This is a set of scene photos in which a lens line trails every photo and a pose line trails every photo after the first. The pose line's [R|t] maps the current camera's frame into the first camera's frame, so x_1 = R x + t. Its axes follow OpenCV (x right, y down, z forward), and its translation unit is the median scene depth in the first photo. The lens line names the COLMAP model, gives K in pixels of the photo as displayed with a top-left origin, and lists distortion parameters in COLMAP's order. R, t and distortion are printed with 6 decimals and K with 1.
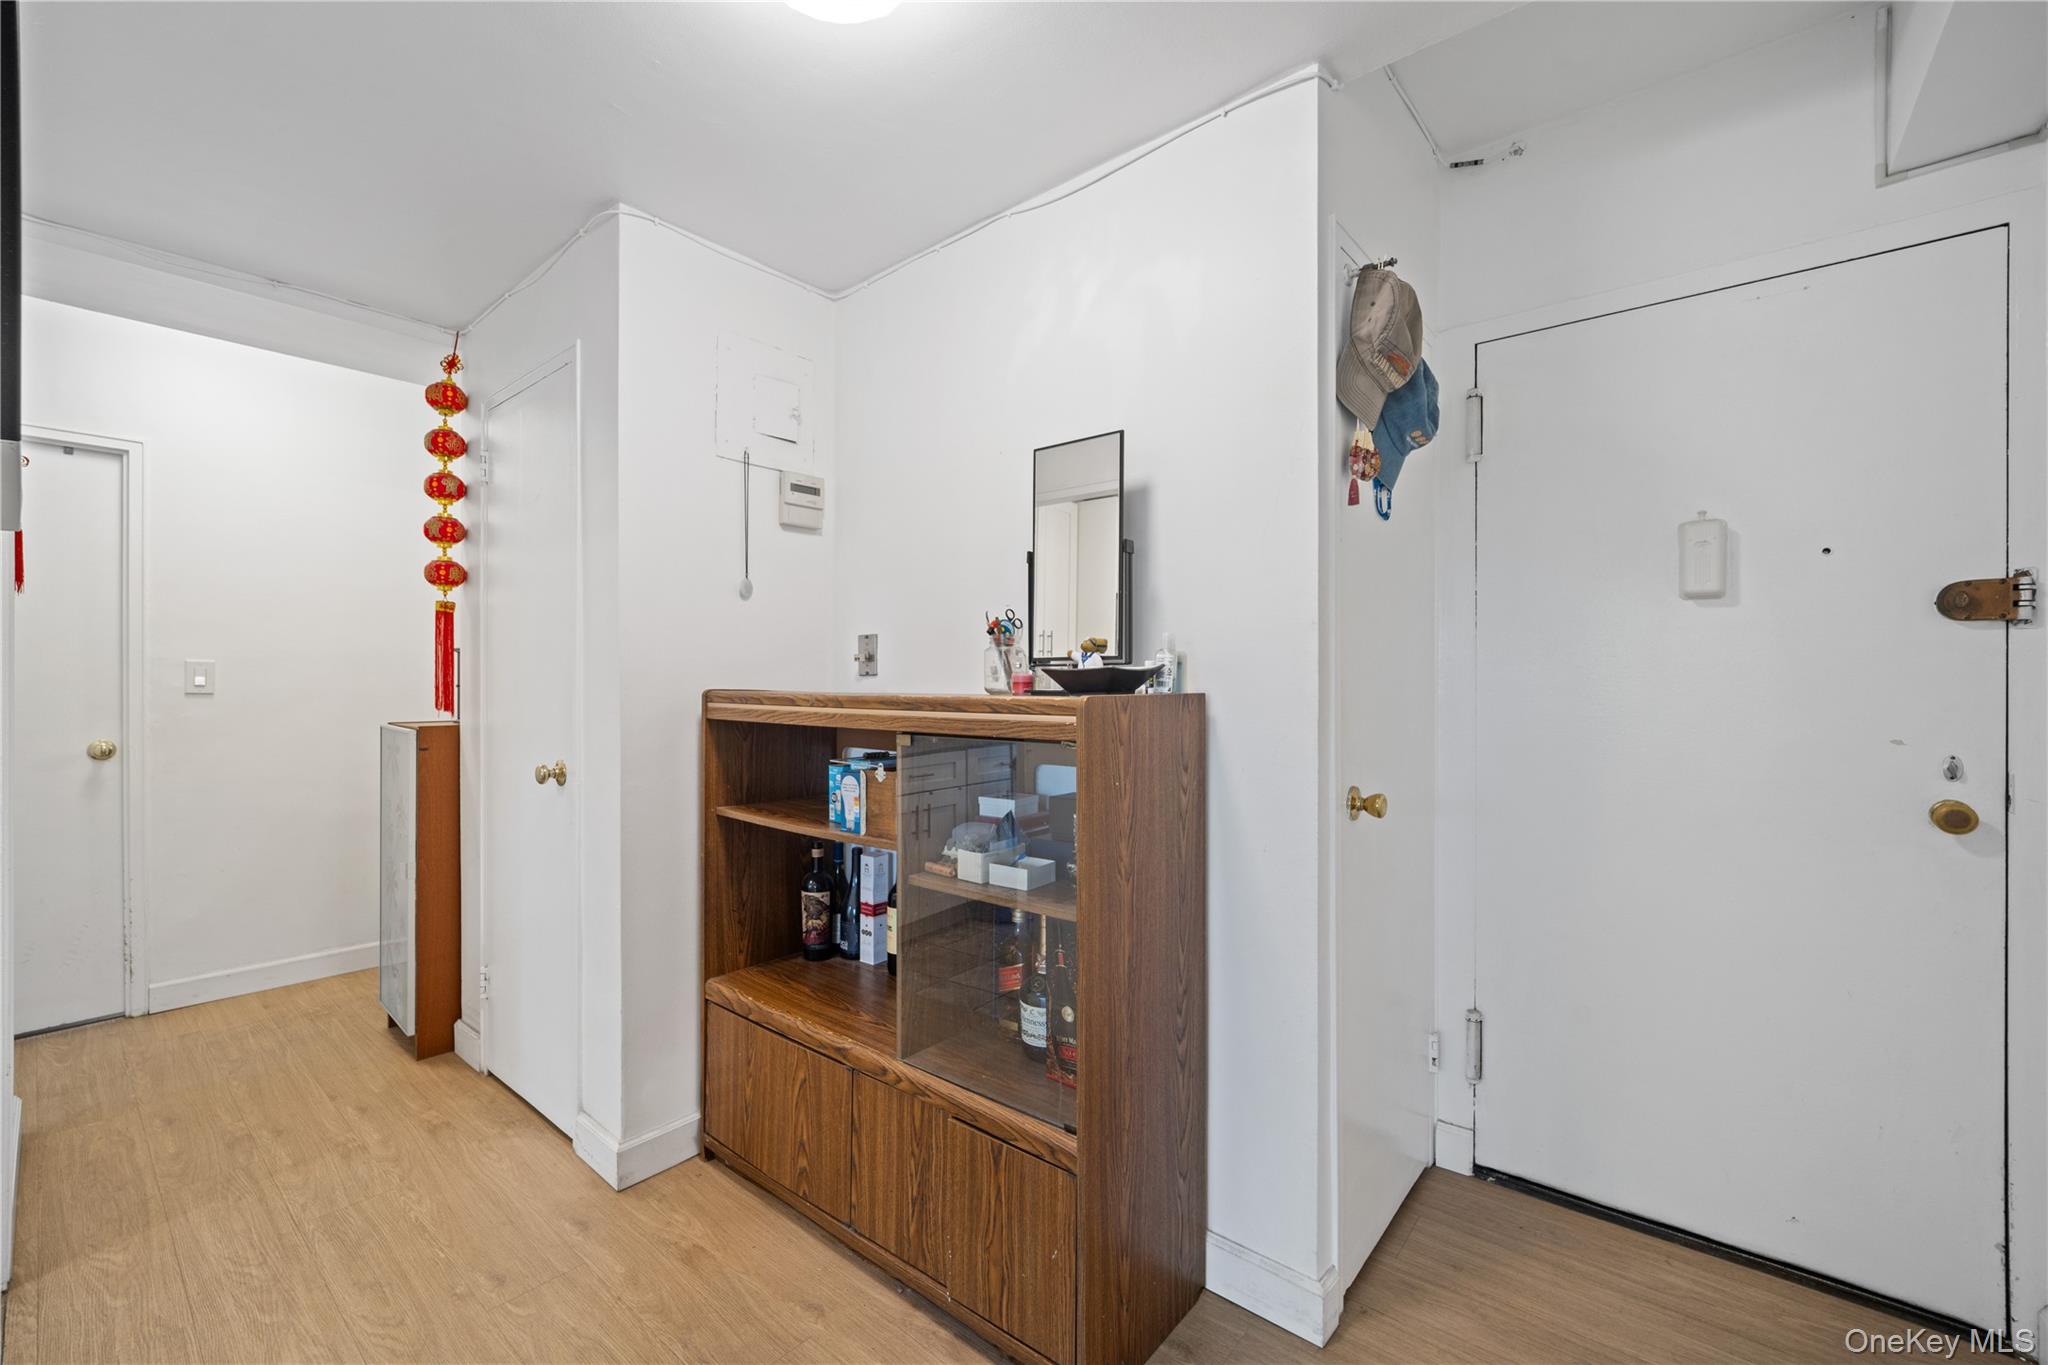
lens RADIAL K [[839.1, 0, 1027.3], [0, 839.1, 677.5], [0, 0, 1]] dist [0.020359, -0.000030]
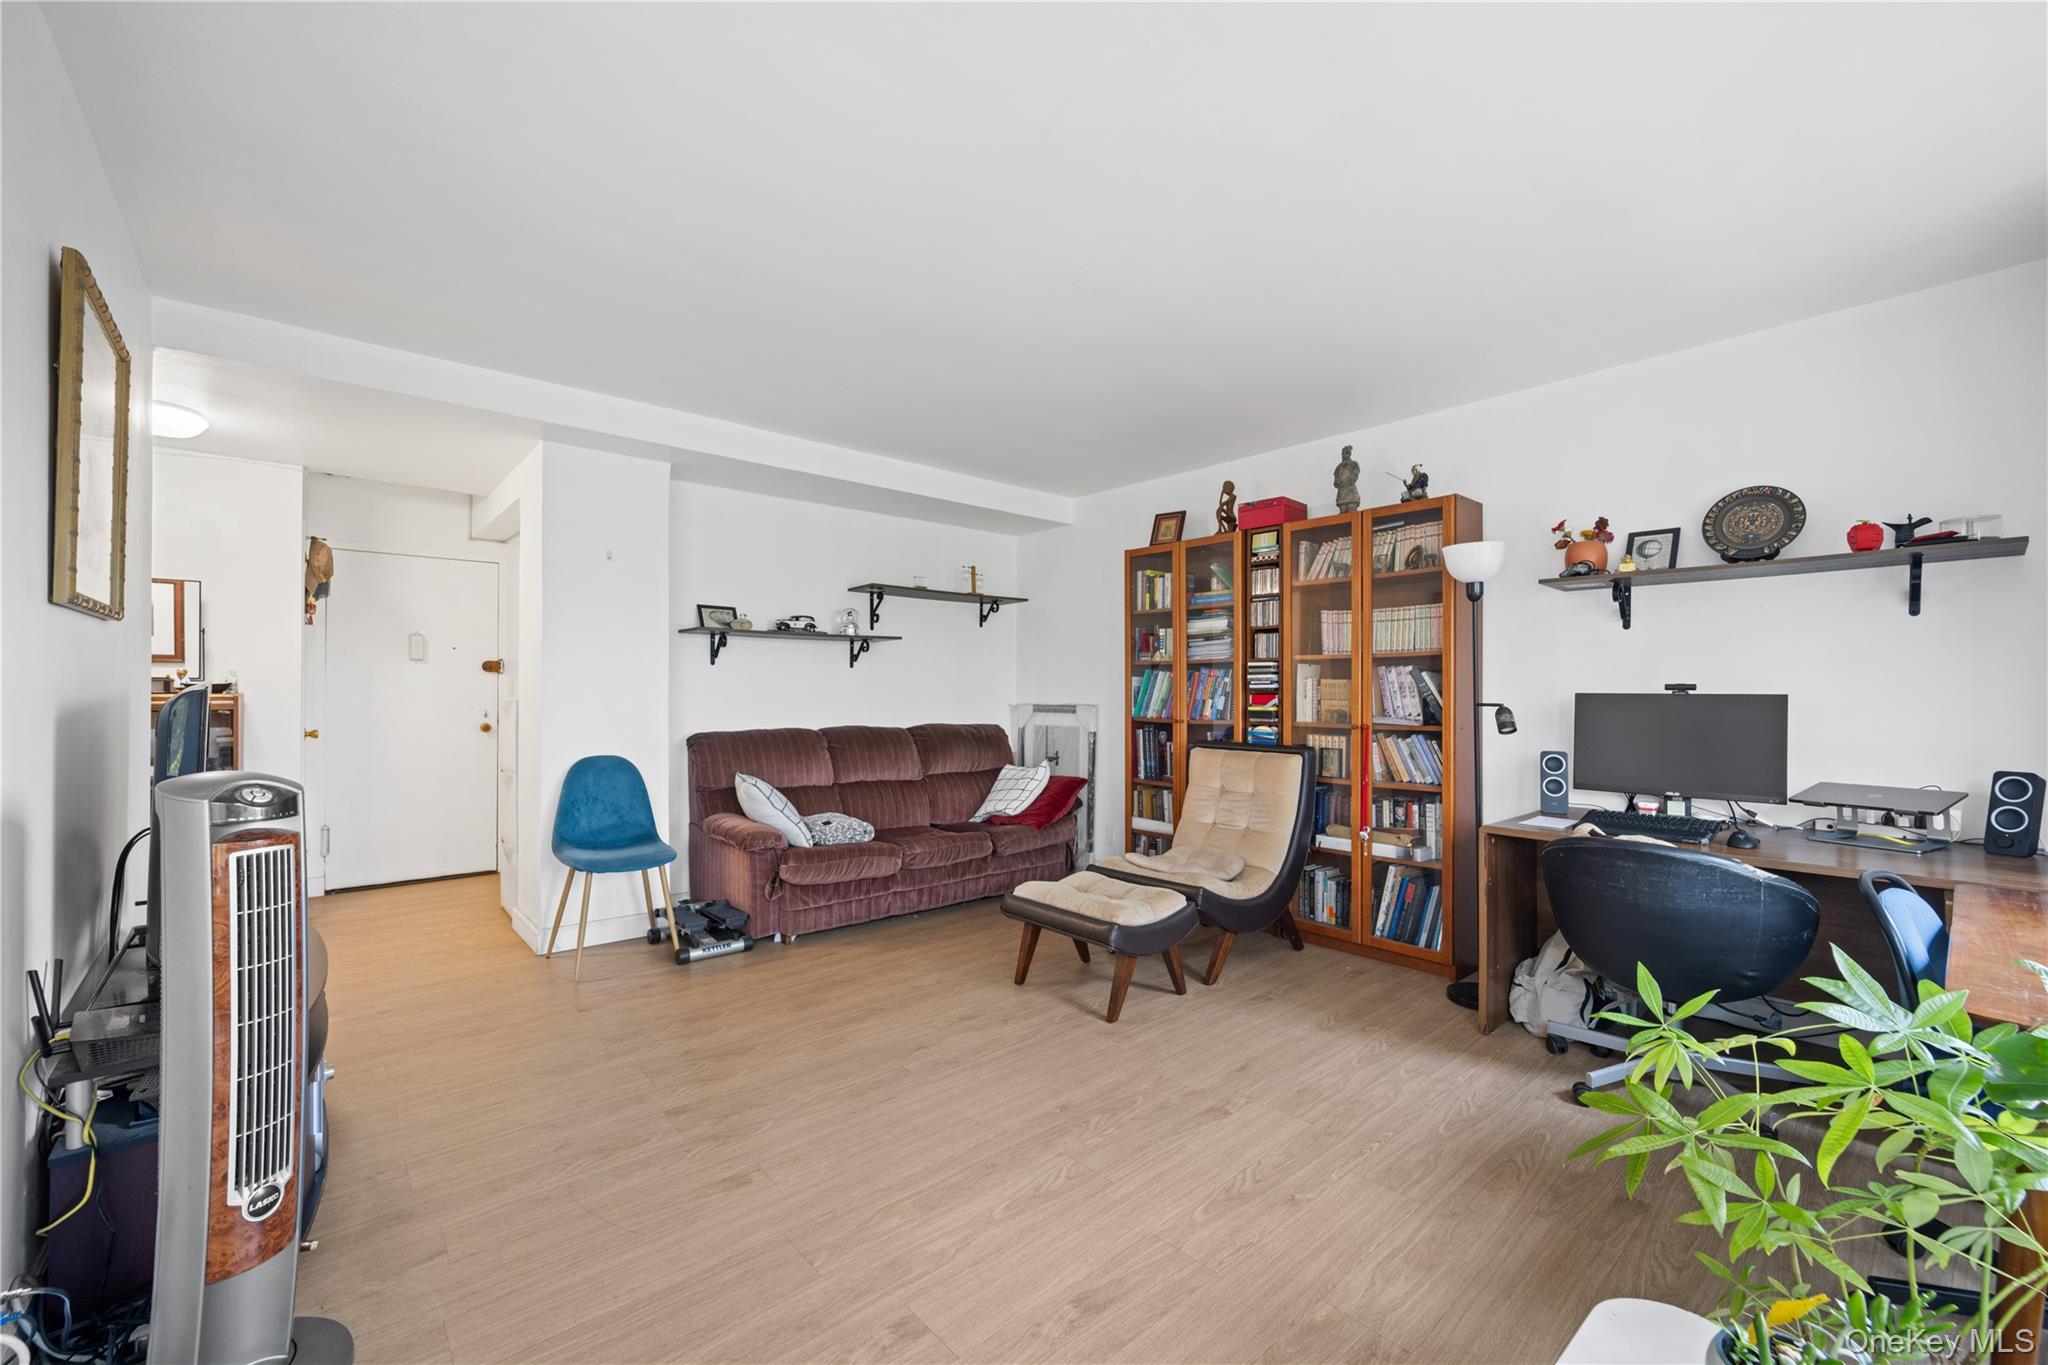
lens RADIAL K [[839.1, 0, 1026.3], [0, 839.1, 679.4], [0, 0, 1]] dist [0.020359, -0.000030]
pose [[0.164261, 0.003489, 0.986411, -1.976053], [-0.001296, 0.999994, -0.003322, -0.028366], [-0.986416, -0.000732, 0.164265, -1.751087]]
